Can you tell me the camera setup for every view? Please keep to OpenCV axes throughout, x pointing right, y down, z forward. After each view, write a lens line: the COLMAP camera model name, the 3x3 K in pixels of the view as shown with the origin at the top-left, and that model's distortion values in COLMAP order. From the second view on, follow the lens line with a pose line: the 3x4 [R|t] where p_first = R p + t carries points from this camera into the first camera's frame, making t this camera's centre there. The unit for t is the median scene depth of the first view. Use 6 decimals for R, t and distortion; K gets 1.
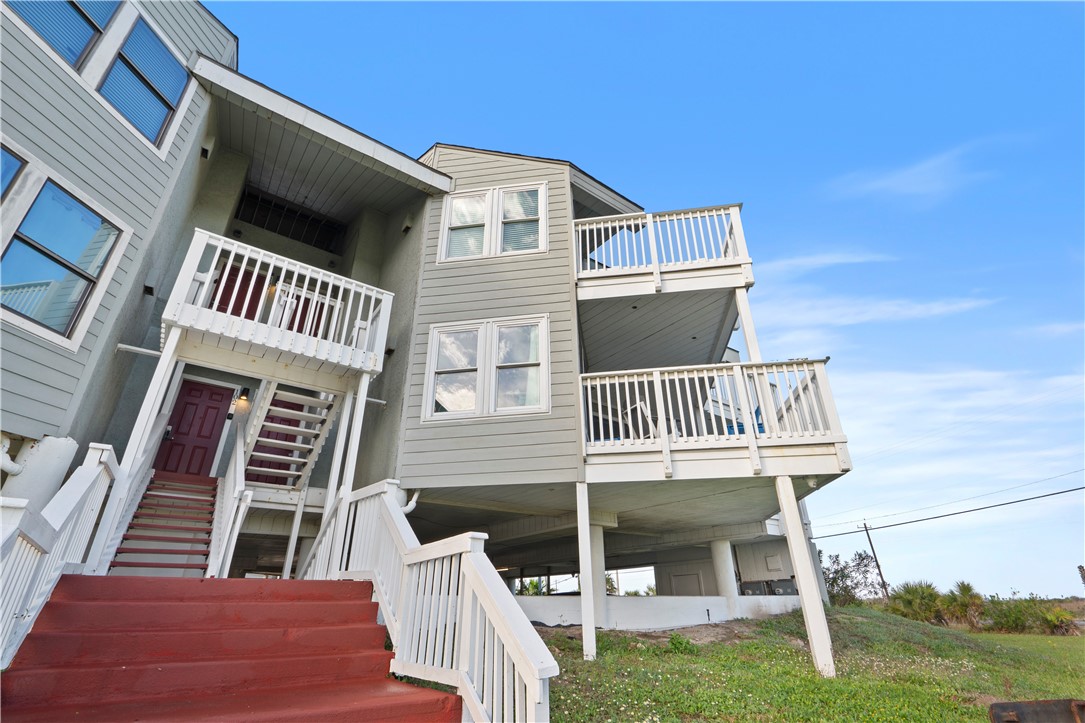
lens RADIAL K [[502.3, 0, 541.5], [0, 502.3, 361.2], [0, 0, 1]] dist [-0.000921, -0.000437]
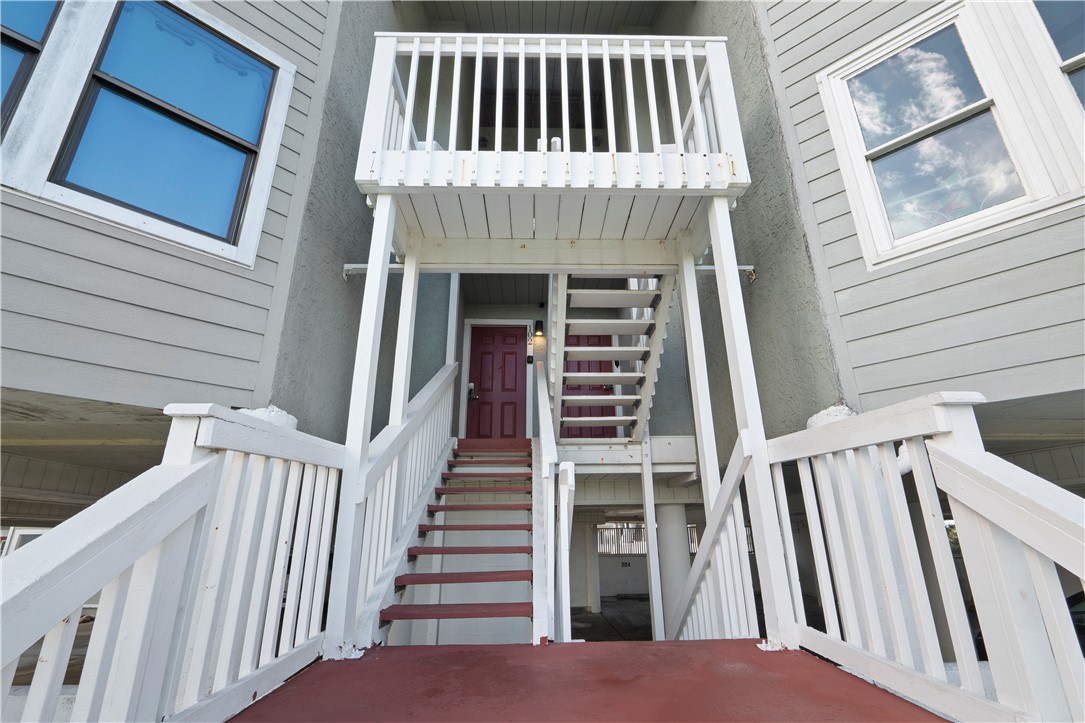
lens RADIAL K [[502.3, 0, 541.5], [0, 502.3, 361.2], [0, 0, 1]] dist [-0.000921, -0.000437]
pose [[0.824284, -0.190480, -0.533172, -0.240680], [0.254857, 0.965737, 0.048992, 0.099081], [0.505572, -0.176266, 0.844587, 0.442274]]
